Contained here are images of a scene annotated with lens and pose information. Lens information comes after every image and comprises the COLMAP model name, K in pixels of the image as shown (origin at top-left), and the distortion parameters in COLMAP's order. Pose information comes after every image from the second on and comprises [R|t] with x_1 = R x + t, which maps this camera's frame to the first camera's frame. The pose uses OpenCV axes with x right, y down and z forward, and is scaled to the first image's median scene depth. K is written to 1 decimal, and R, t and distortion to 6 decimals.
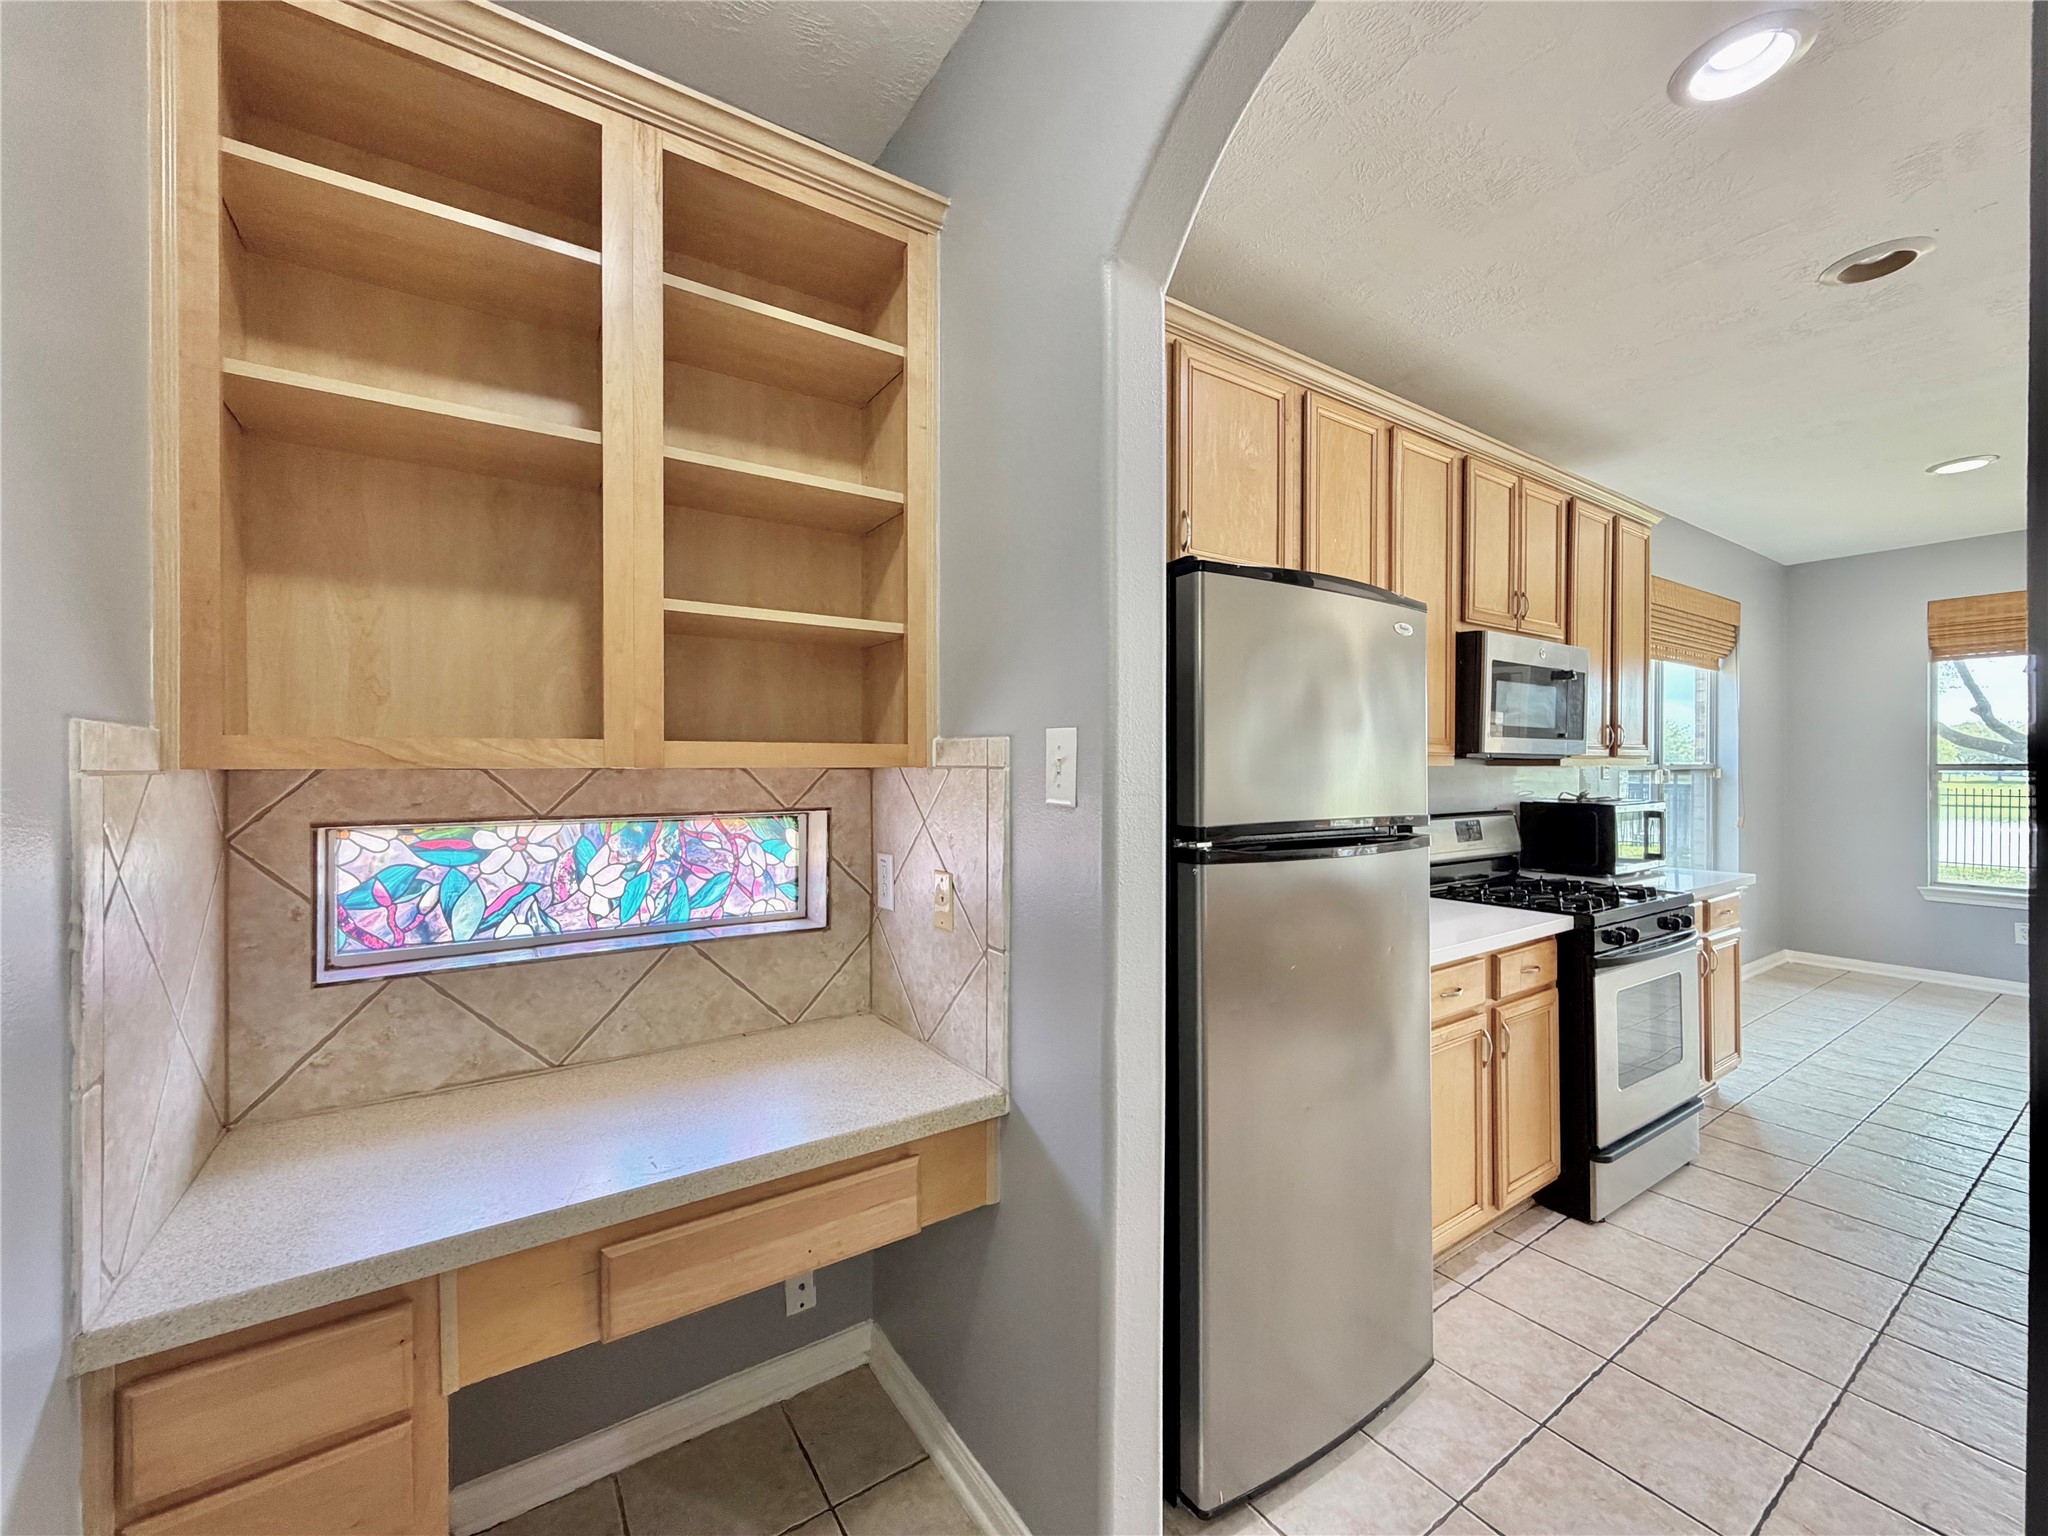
lens RADIAL K [[818.2, 0, 1019.9], [0, 818.2, 767.6], [0, 0, 1]] dist [-0.000655, 0.000642]
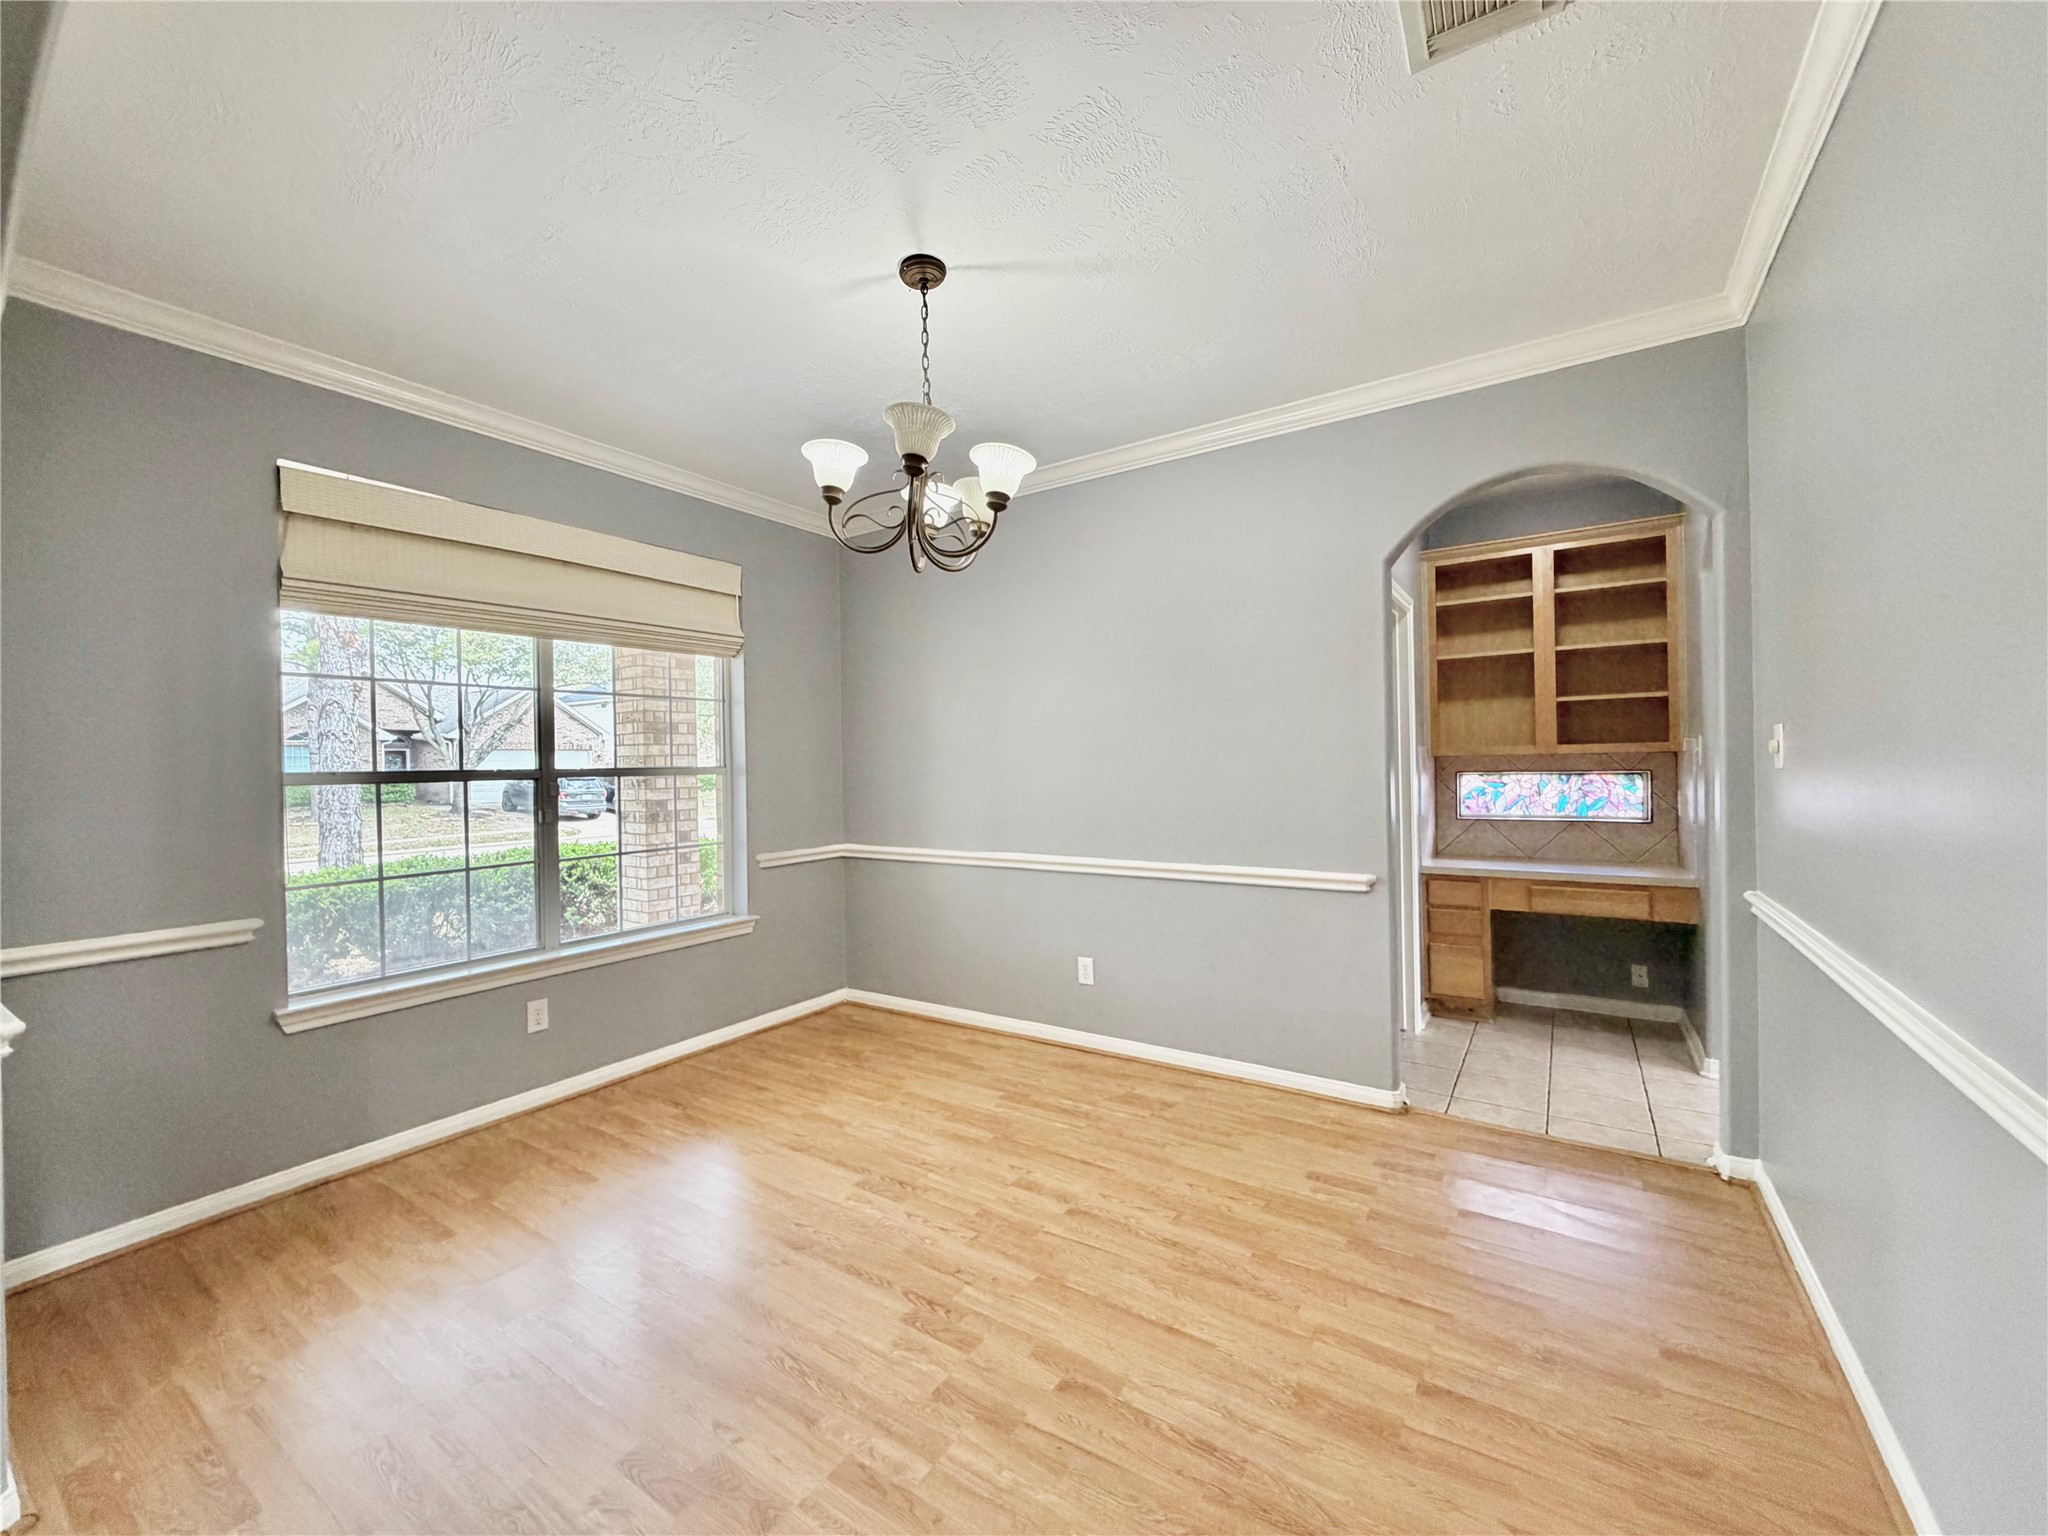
lens RADIAL K [[818.2, 0, 1019.9], [0, 818.2, 767.6], [0, 0, 1]] dist [-0.000655, 0.000642]
pose [[0.382931, -0.006121, -0.923757, 1.524696], [0.015861, 0.999874, -0.000050, 0.019648], [0.923641, -0.014633, 0.382980, -1.902688]]
